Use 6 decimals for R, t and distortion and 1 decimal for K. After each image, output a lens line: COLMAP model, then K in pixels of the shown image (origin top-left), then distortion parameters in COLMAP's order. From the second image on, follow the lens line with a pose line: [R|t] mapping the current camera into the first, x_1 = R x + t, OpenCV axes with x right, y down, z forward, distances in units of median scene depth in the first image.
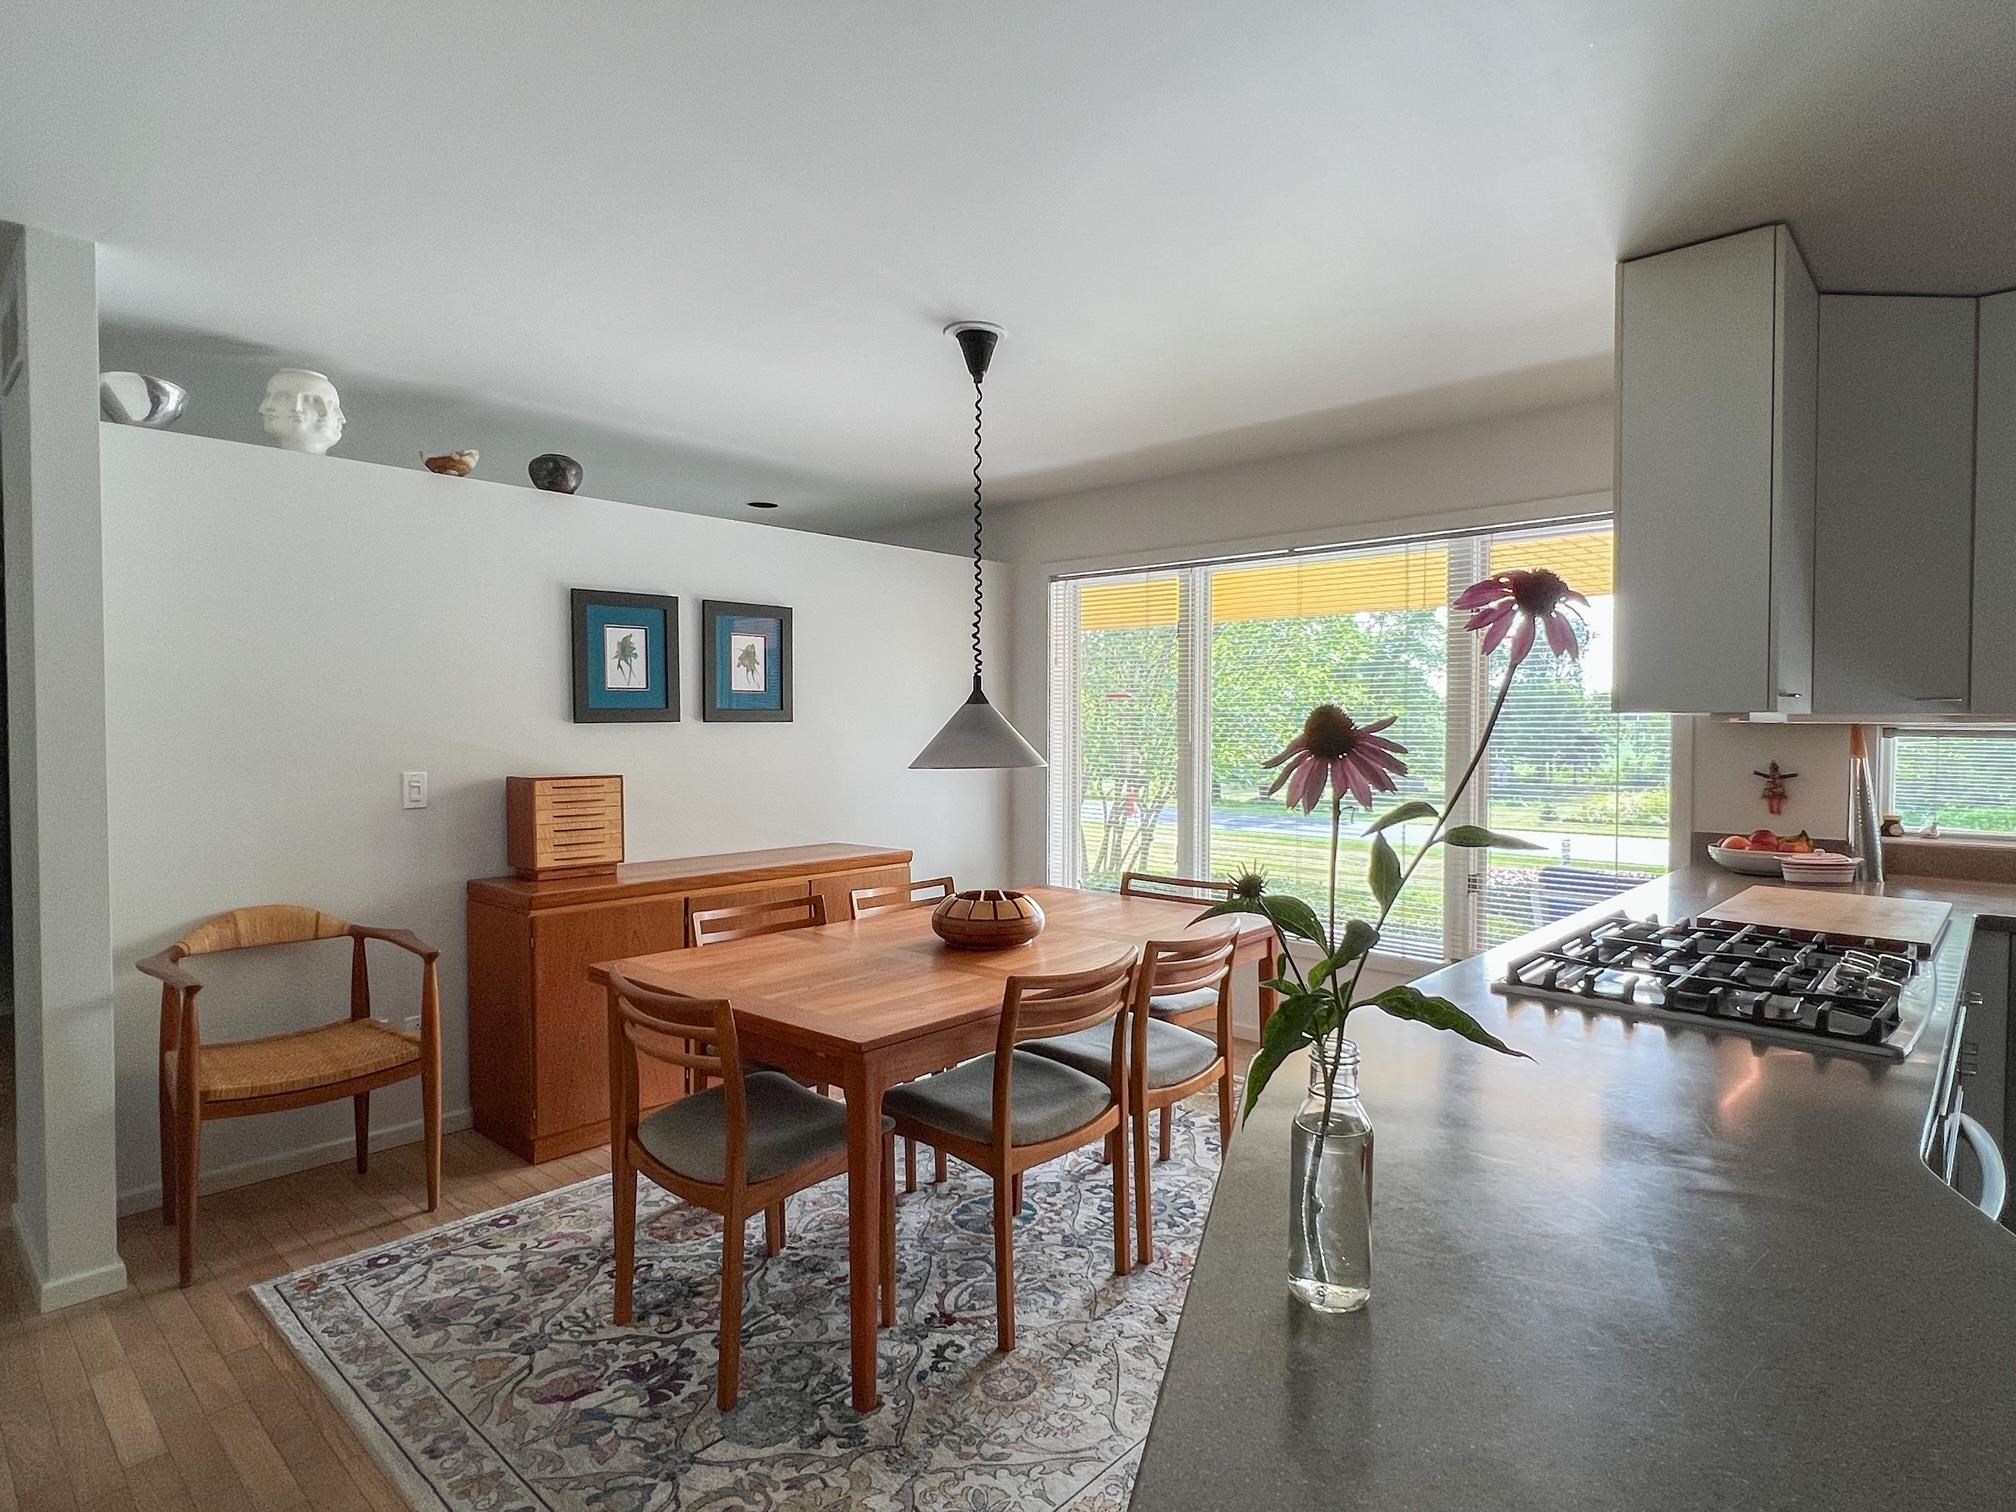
lens RADIAL K [[1042.4, 0, 1008.0], [0, 1042.4, 756.0], [0, 0, 1]] dist [0.001968, 0.000385]
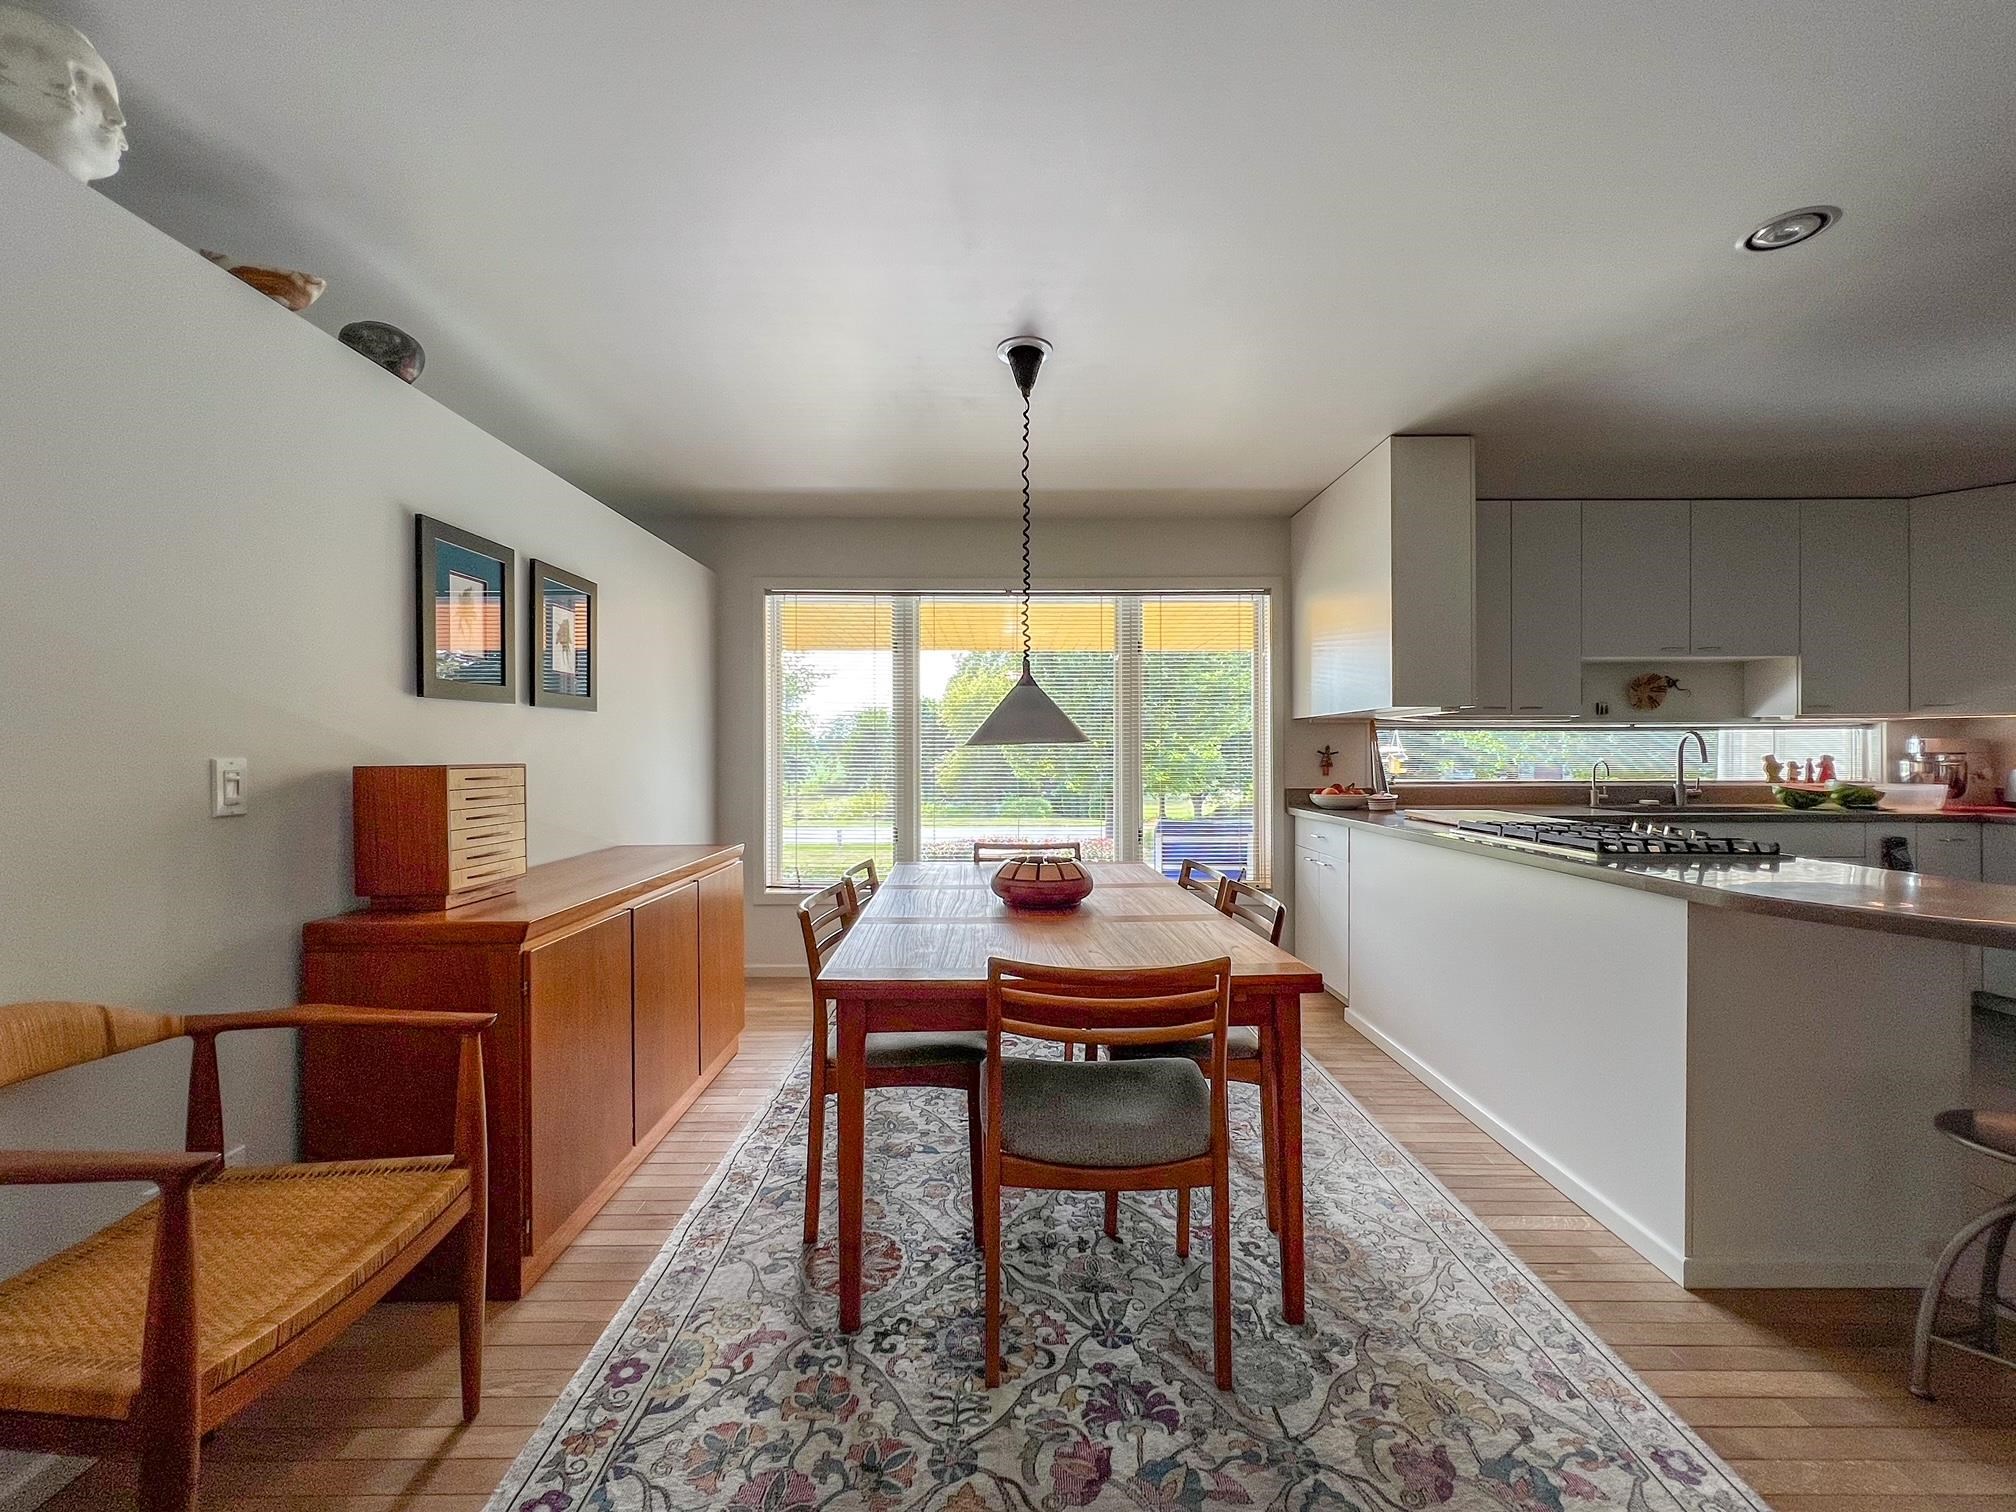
lens RADIAL K [[809.9, 0, 1008.0], [0, 809.9, 756.0], [0, 0, 1]] dist [-0.003511, -0.000781]
pose [[0.749767, -0.006218, 0.661673, -0.582638], [0.021414, 0.999660, -0.014871, 0.034690], [-0.661356, 0.025318, 0.749645, 0.361352]]
